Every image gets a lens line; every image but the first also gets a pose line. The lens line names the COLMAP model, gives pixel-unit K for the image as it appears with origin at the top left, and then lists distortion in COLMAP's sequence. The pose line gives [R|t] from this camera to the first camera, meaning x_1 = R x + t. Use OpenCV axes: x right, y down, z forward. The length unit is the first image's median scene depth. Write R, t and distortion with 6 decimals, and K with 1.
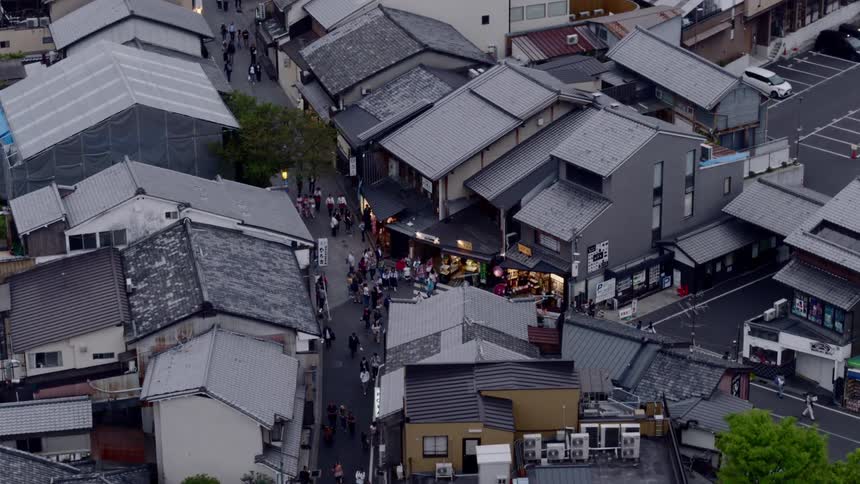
lens RADIAL K [[2266.9, 0, 430.0], [0, 2266.9, 242.0], [0, 0, 1]] dist [0.082781, 0.450056]
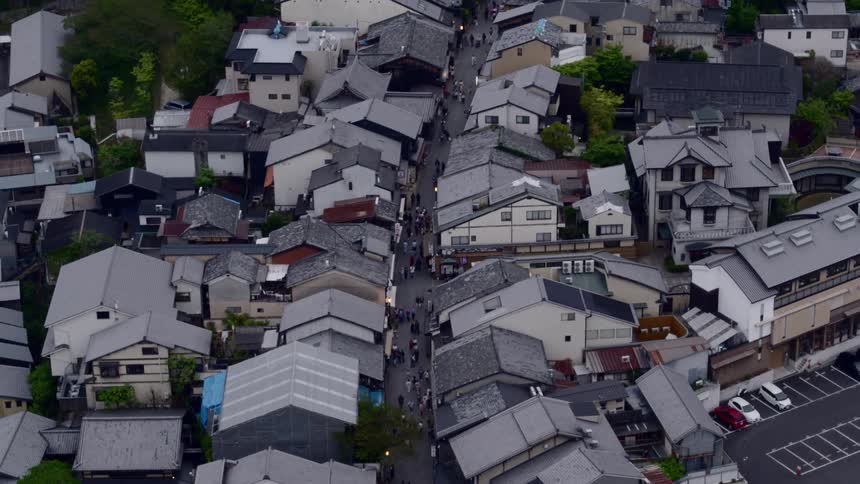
lens RADIAL K [[2266.9, 0, 430.0], [0, 2266.9, 242.0], [0, 0, 1]] dist [0.082781, 0.450056]
pose [[0.959192, 0.118250, -0.256842, 0.328030], [-0.103337, 0.992120, 0.070853, -0.271433], [0.263196, -0.041421, 0.963853, -0.454923]]
